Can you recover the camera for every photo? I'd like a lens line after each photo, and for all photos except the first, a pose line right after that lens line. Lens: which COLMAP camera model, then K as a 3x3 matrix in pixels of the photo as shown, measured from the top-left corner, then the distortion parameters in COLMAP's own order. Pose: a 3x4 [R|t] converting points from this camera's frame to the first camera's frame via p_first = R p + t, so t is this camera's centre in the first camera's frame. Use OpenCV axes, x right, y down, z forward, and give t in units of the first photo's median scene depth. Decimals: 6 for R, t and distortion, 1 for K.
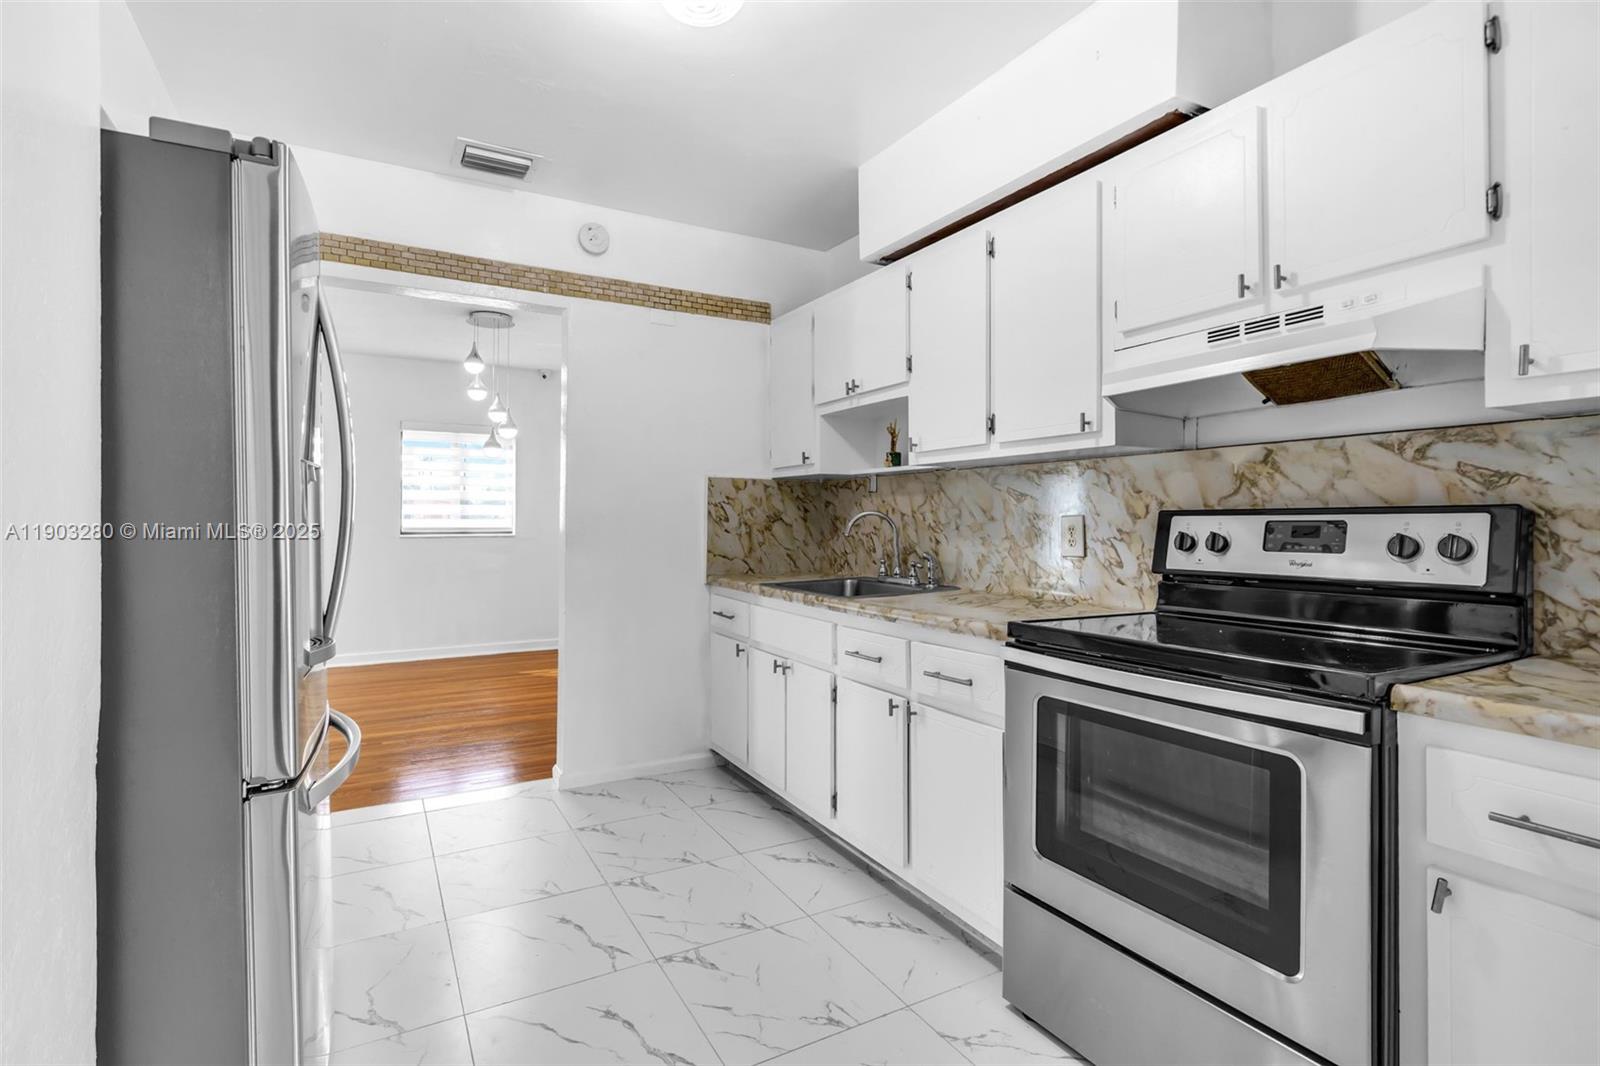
lens RADIAL K [[768.5, 0, 797.5], [0, 768.5, 504.7], [0, 0, 1]] dist [0.002289, 0.000351]
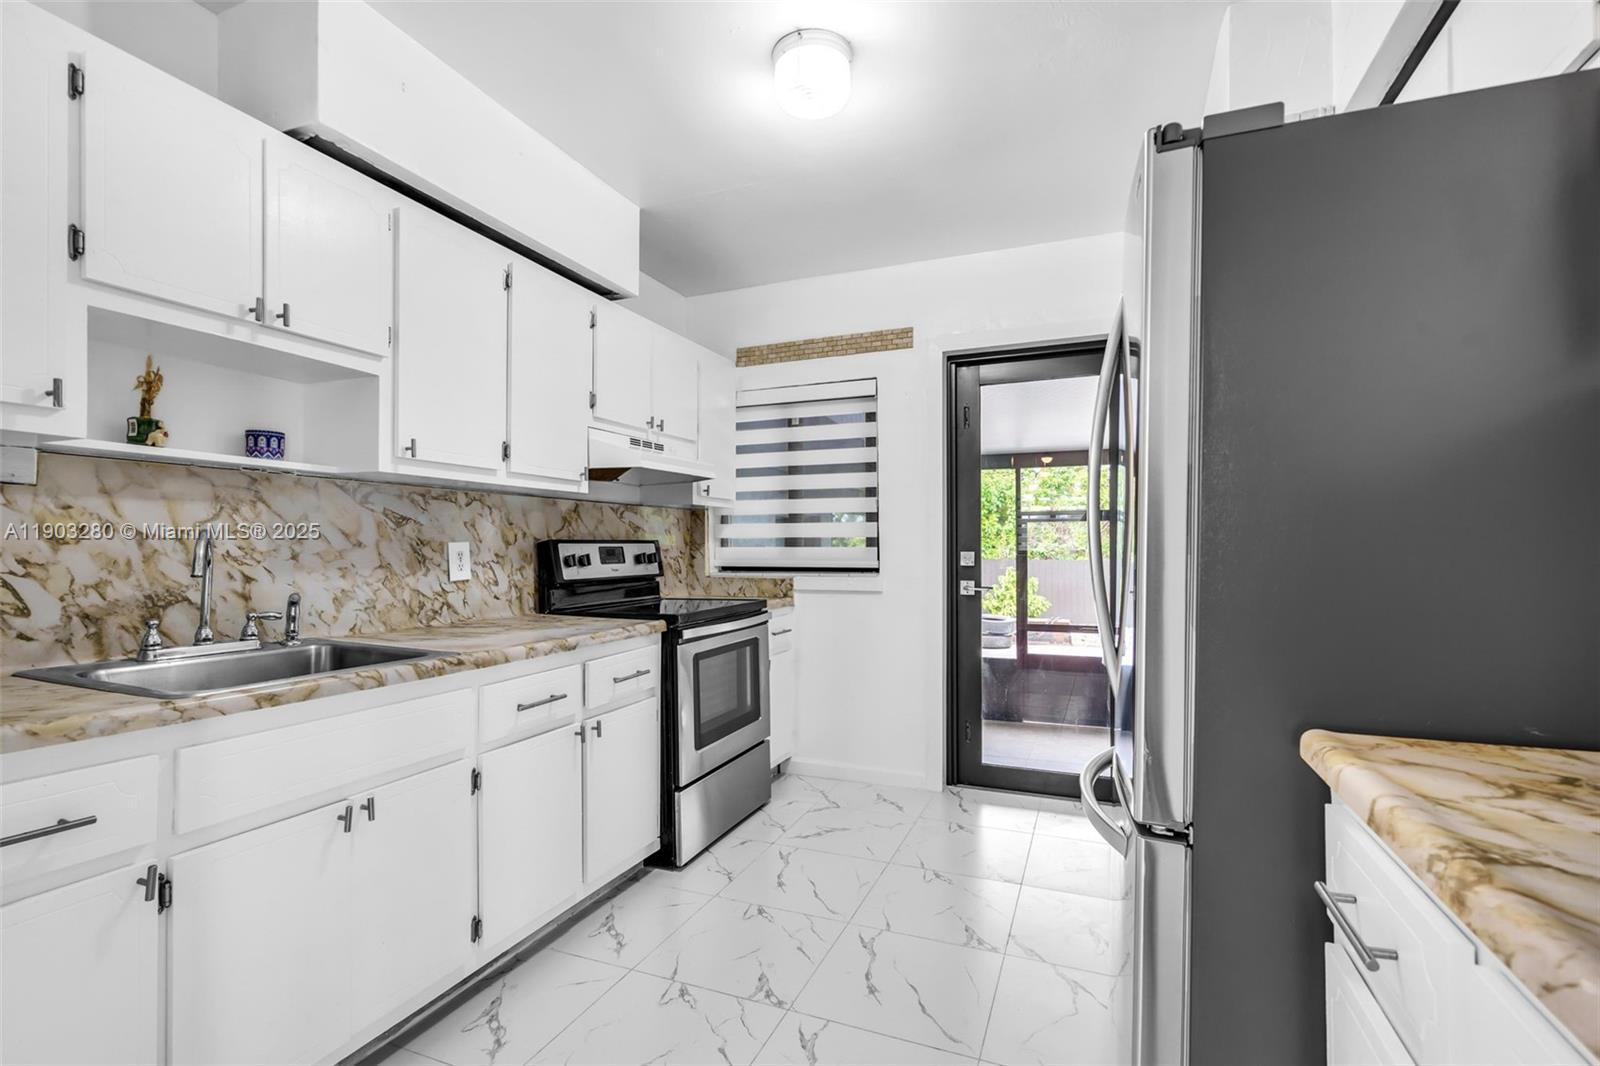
lens RADIAL K [[715.1, 0, 796.4], [0, 715.1, 543.6], [0, 0, 1]] dist [-0.046414, 0.000165]
pose [[-0.621191, 0.005052, 0.783643, -0.648847], [-0.014344, 0.999738, -0.017815, 0.025269], [-0.783528, -0.022308, -0.620956, 1.152697]]
